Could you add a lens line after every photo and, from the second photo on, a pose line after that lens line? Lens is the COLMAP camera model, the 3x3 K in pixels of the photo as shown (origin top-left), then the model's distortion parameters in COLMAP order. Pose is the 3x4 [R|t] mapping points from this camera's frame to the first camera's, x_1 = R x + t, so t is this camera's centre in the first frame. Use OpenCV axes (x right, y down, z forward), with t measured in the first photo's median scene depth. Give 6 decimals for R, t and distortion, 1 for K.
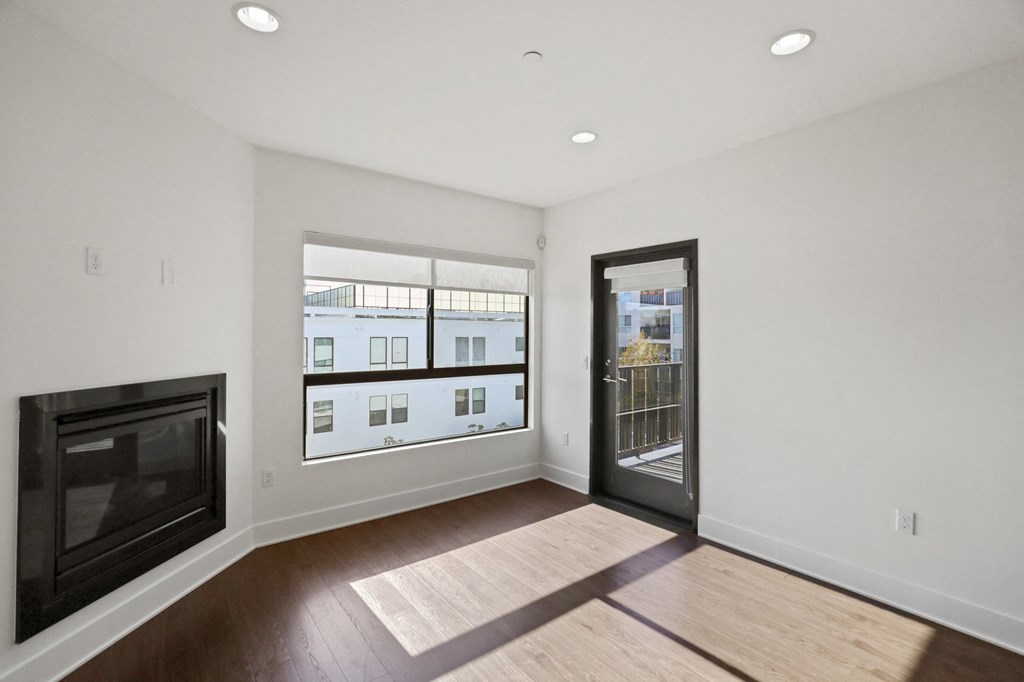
lens RADIAL K [[460.5, 0, 512.0], [0, 460.5, 341.0], [0, 0, 1]] dist [0.000051, 0.000230]
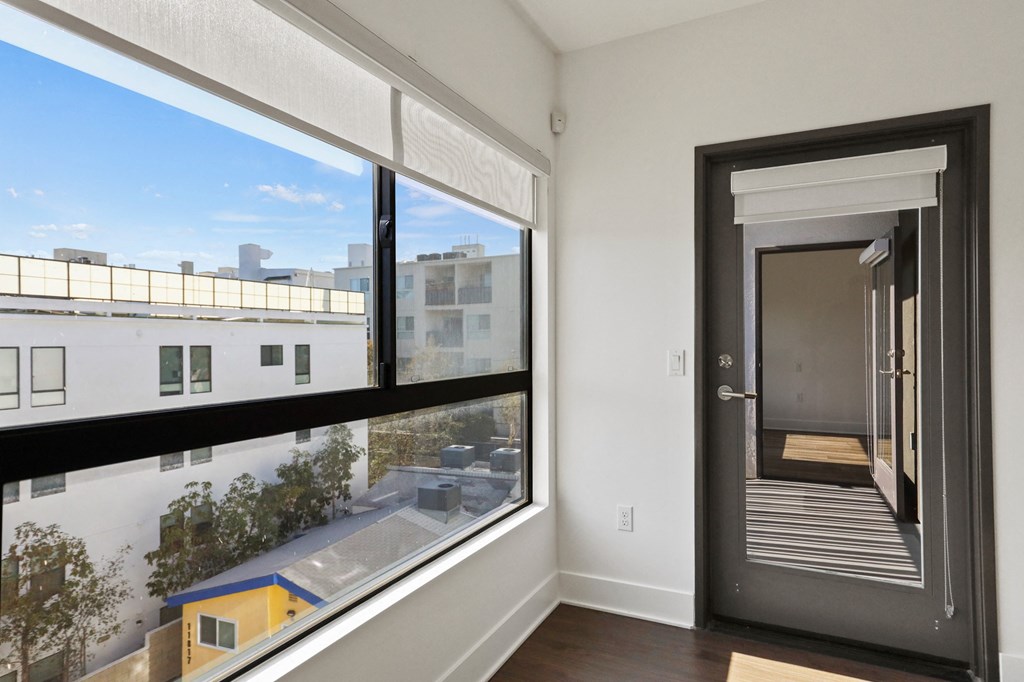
lens RADIAL K [[584.9, 0, 515.5], [0, 584.9, 345.6], [0, 0, 1]] dist [0.018575, 0.001303]
pose [[0.898870, -0.011464, 0.438065, -0.283445], [0.015908, 0.999852, -0.006477, 0.030958], [-0.437926, 0.012791, 0.898920, 0.516735]]
